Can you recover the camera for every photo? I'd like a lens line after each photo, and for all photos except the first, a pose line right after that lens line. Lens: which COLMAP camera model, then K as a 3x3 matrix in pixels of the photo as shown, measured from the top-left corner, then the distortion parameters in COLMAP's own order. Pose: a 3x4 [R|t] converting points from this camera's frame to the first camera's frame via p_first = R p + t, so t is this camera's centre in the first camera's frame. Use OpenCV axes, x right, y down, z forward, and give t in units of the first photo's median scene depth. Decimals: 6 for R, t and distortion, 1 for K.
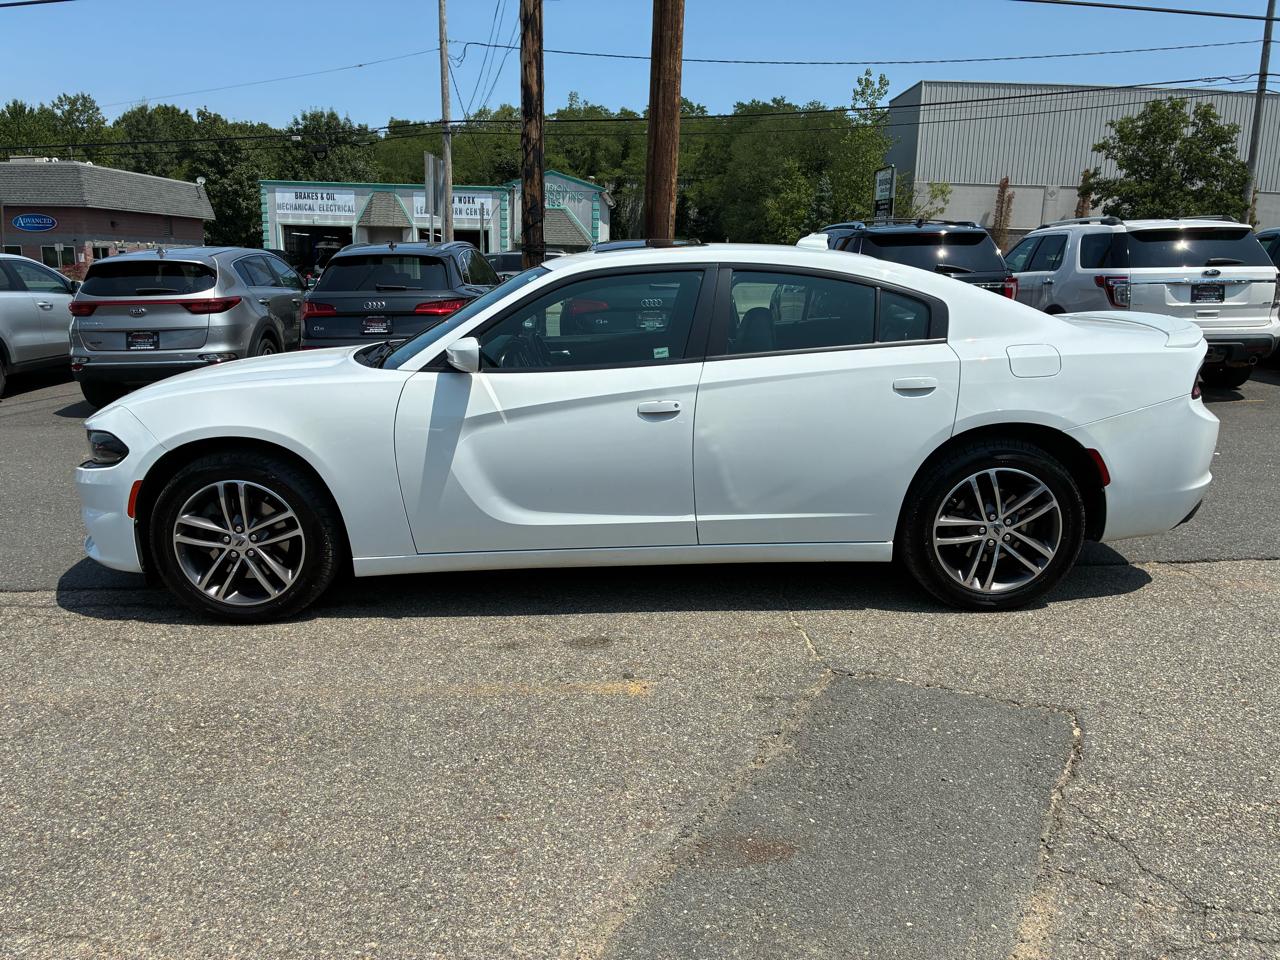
lens RADIAL K [[963.9, 0, 644.0], [0, 963.9, 485.8], [0, 0, 1]] dist [0.052179, -0.079456]
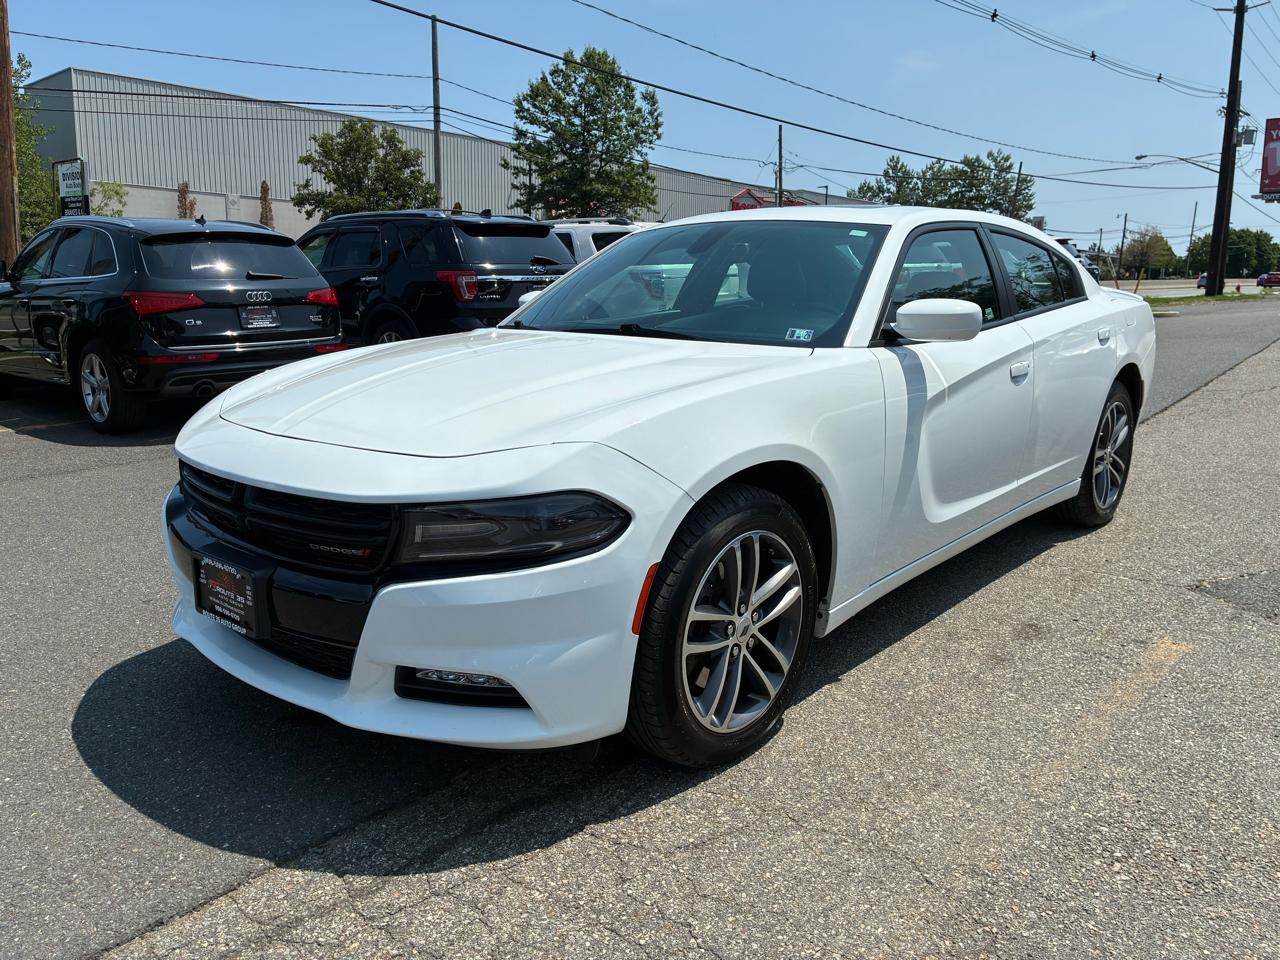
lens RADIAL K [[963.9, 0, 639.3], [0, 963.9, 476.2], [0, 0, 1]] dist [0.052179, -0.079456]
pose [[0.664918, -0.146769, 0.732355, -0.105969], [0.163222, 0.985358, 0.049280, -0.009648], [-0.728864, 0.086769, 0.679138, 0.071370]]
